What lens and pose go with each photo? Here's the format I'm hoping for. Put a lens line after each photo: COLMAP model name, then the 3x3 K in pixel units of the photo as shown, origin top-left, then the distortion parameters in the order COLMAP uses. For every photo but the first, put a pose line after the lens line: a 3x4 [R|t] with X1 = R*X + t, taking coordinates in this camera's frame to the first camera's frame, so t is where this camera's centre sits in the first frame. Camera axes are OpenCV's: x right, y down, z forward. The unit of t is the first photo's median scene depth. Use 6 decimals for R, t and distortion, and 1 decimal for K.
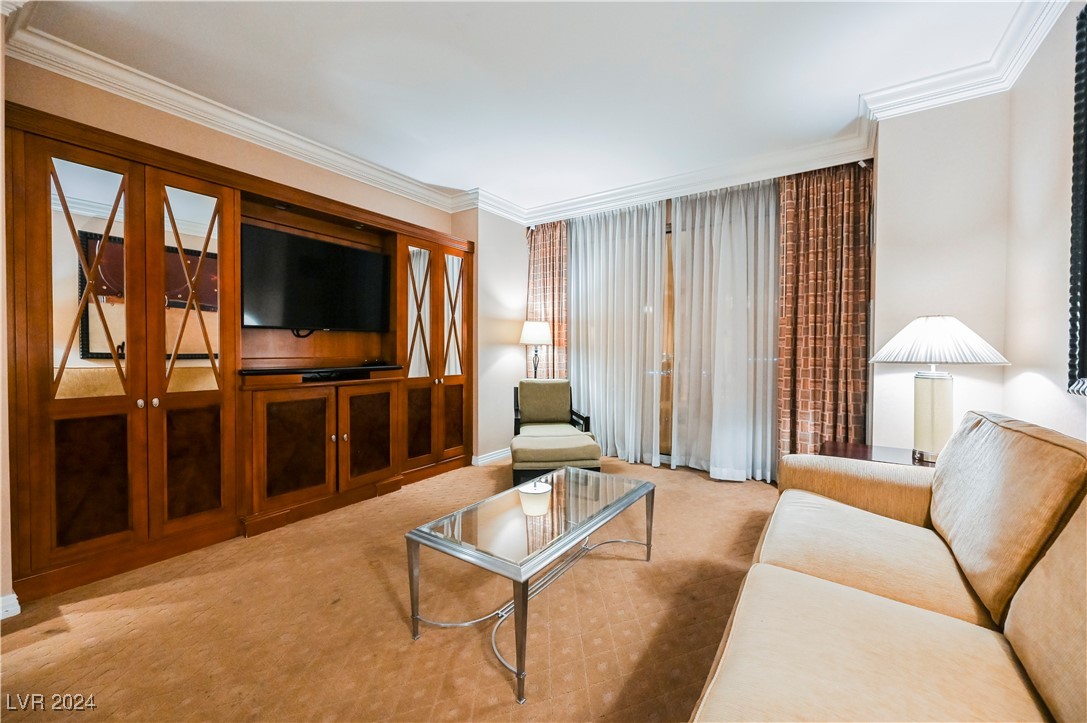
lens RADIAL K [[427.7, 0, 540.9], [0, 427.7, 358.0], [0, 0, 1]] dist [-0.000766, 0.000350]
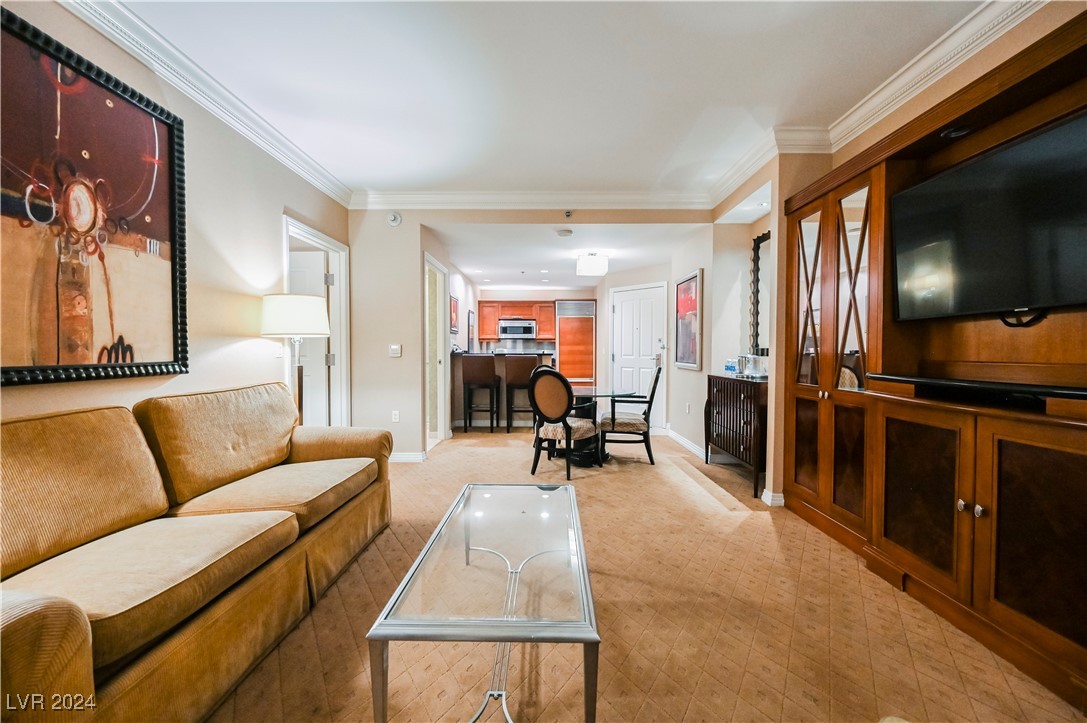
lens RADIAL K [[427.7, 0, 542.7], [0, 427.7, 362.4], [0, 0, 1]] dist [-0.000766, 0.000350]
pose [[-0.828565, 0.008934, -0.559822, 0.265901], [-0.016347, 0.999060, 0.040139, -0.013542], [0.559654, 0.042409, -0.827640, 1.053914]]
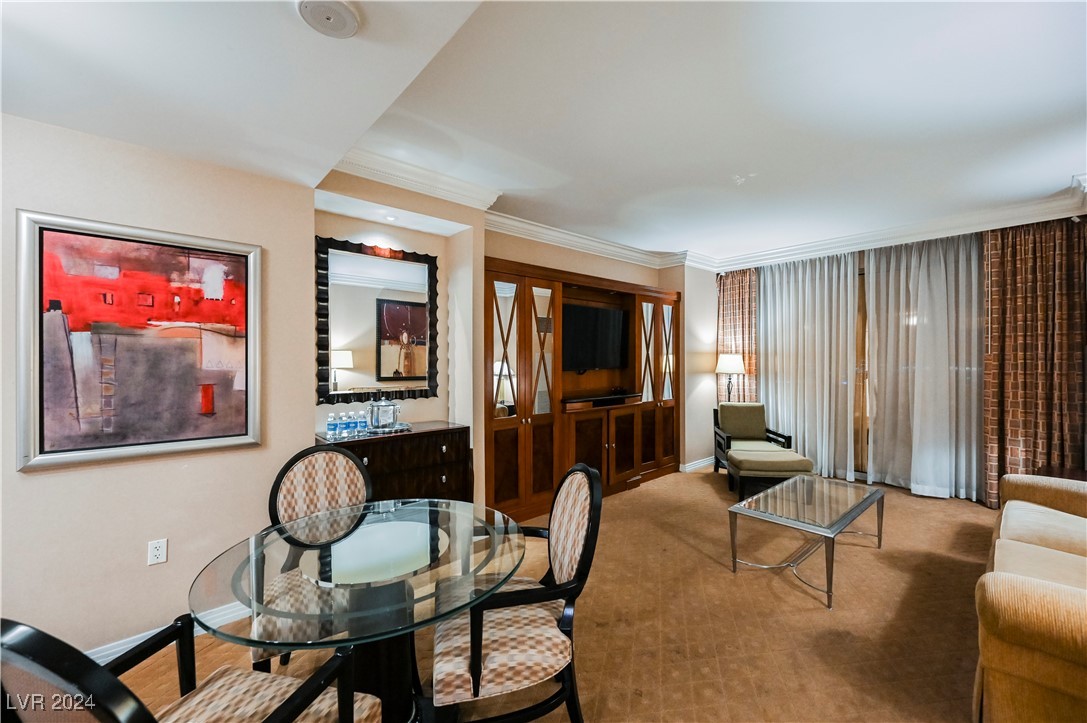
lens RADIAL K [[427.7, 0, 545.5], [0, 427.7, 363.1], [0, 0, 1]] dist [-0.000766, 0.000350]
pose [[0.969890, -0.007405, -0.243429, -0.306129], [0.004605, 0.999917, -0.012068, -0.066142], [0.243498, 0.010584, 0.969844, -0.394660]]
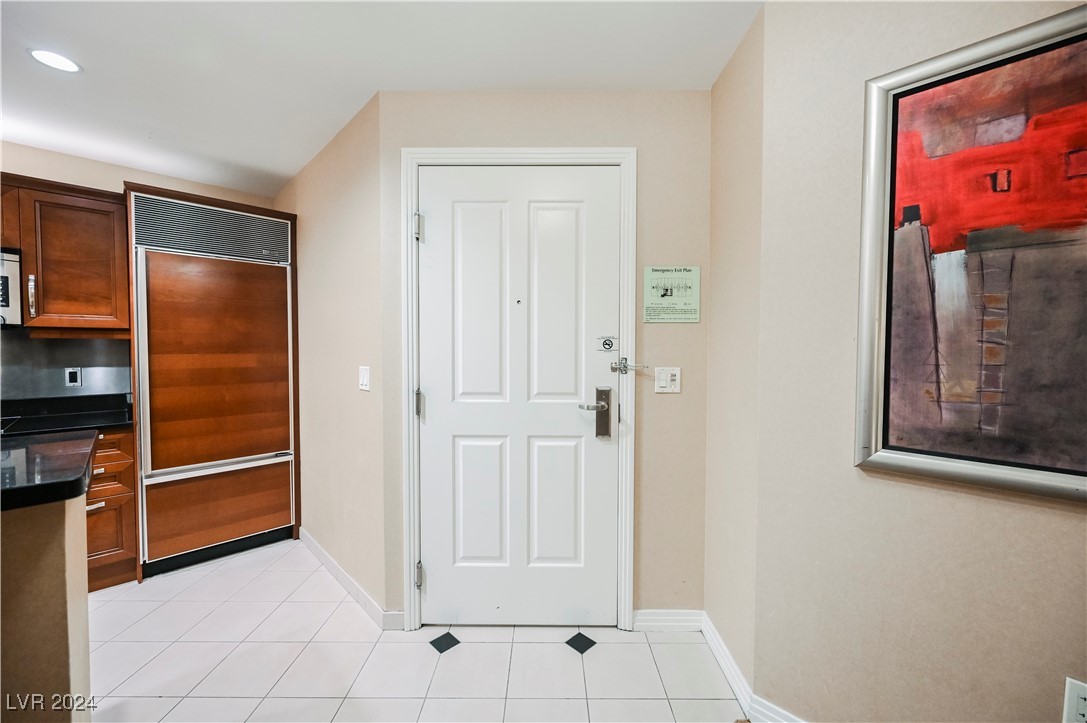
lens RADIAL K [[427.7, 0, 544.0], [0, 427.7, 357.9], [0, 0, 1]] dist [-0.000766, 0.000350]
pose [[-0.187906, 0.021057, -0.981961, -0.669908], [-0.019884, 0.999484, 0.025238, -0.037754], [0.981986, 0.024268, -0.187391, -0.232012]]
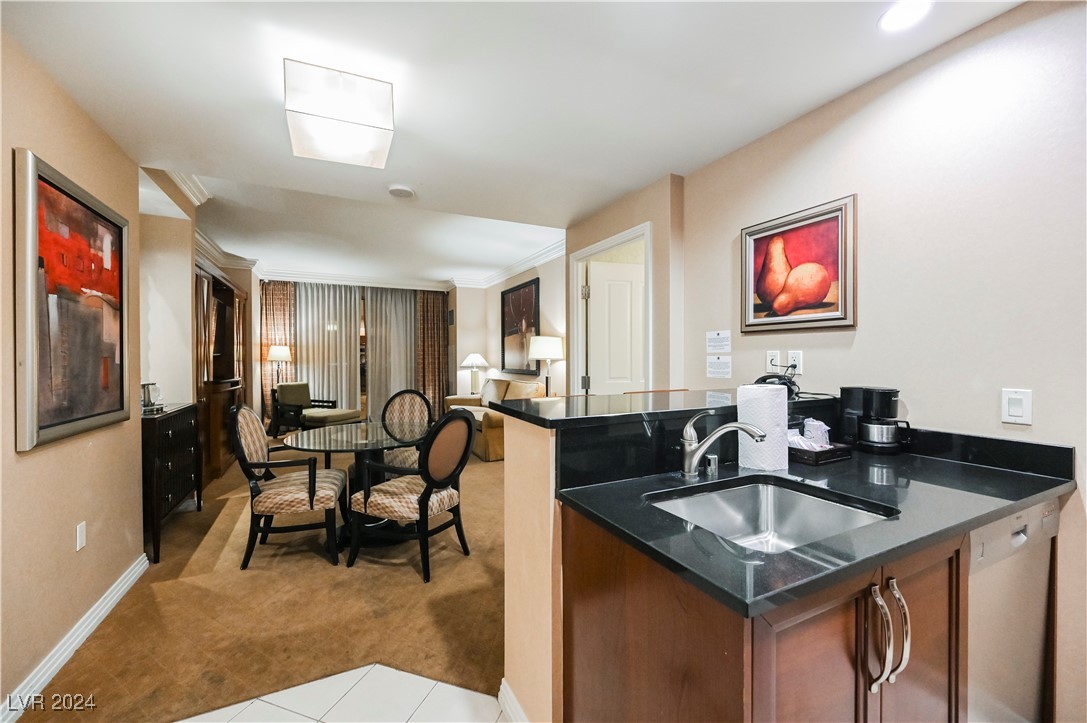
lens RADIAL K [[427.7, 0, 537.6], [0, 427.7, 361.1], [0, 0, 1]] dist [-0.000766, 0.000350]
pose [[0.490513, -0.014448, 0.871314, -1.228078], [0.020749, 0.999773, 0.004897, -0.026733], [-0.871187, 0.015677, 0.490701, -0.761636]]
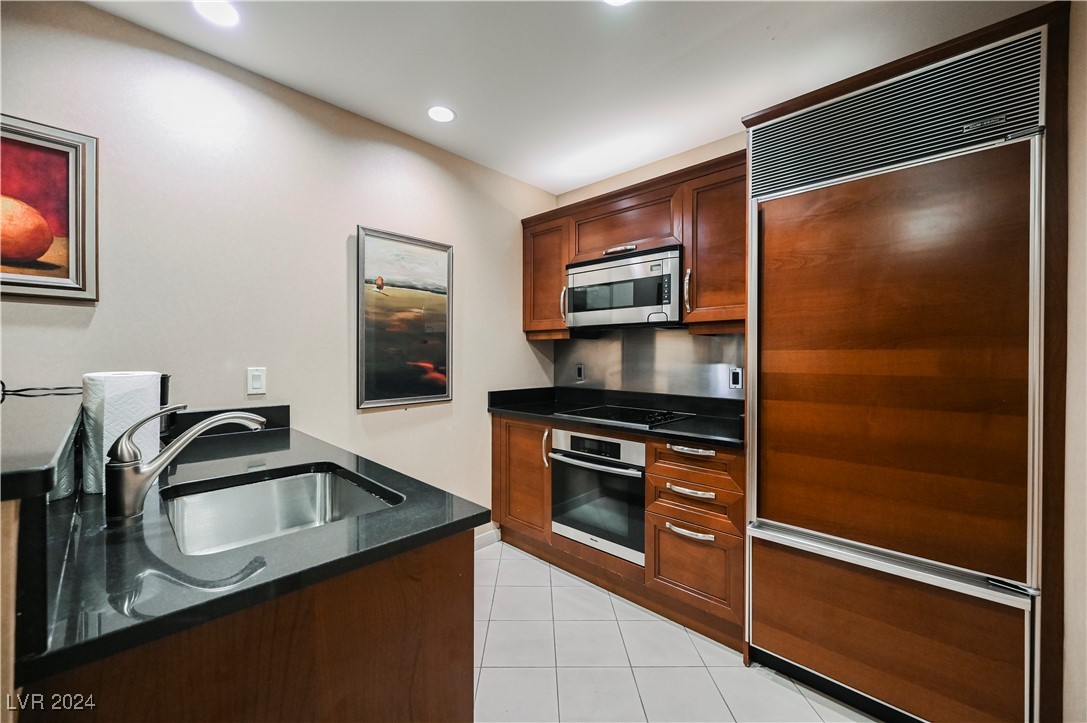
lens RADIAL K [[427.7, 0, 541.4], [0, 427.7, 359.6], [0, 0, 1]] dist [-0.000766, 0.000350]
pose [[-0.985403, -0.009709, 0.169963, -1.078888], [-0.005316, 0.999640, 0.026288, -0.013293], [-0.170157, 0.025001, -0.985100, -0.479330]]
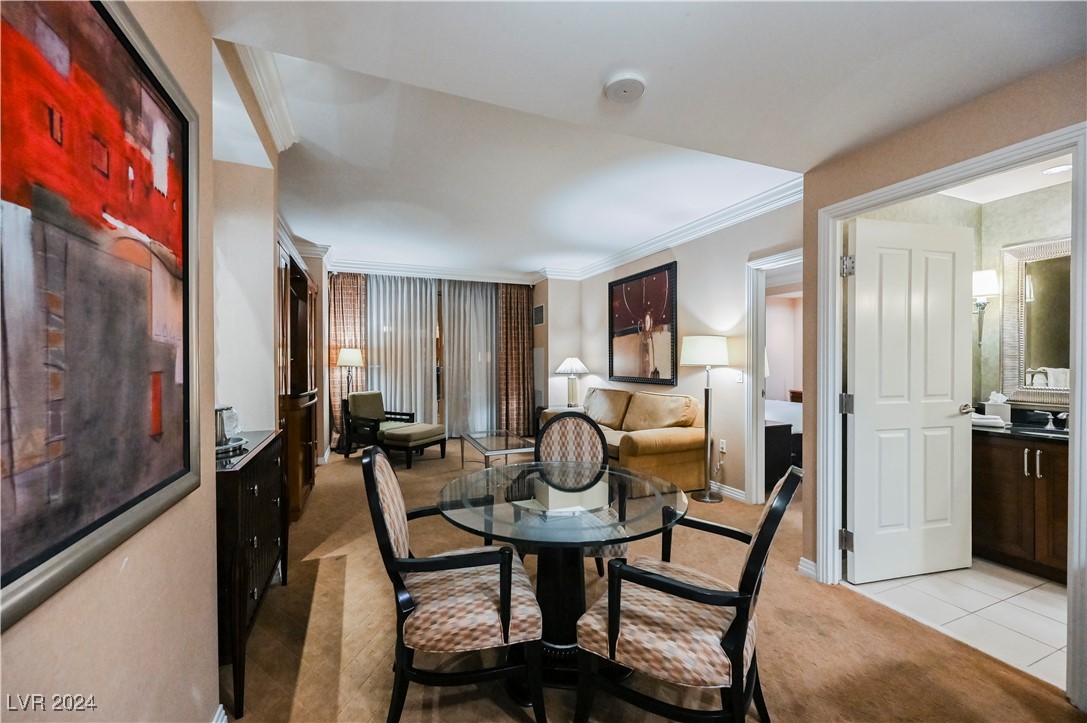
lens RADIAL K [[427.7, 0, 538.7], [0, 427.7, 363.0], [0, 0, 1]] dist [-0.000766, 0.000350]
pose [[0.548147, -0.012927, 0.836282, -1.092920], [0.020020, 0.999797, 0.002332, -0.045153], [-0.836142, 0.015464, 0.548295, -0.277779]]
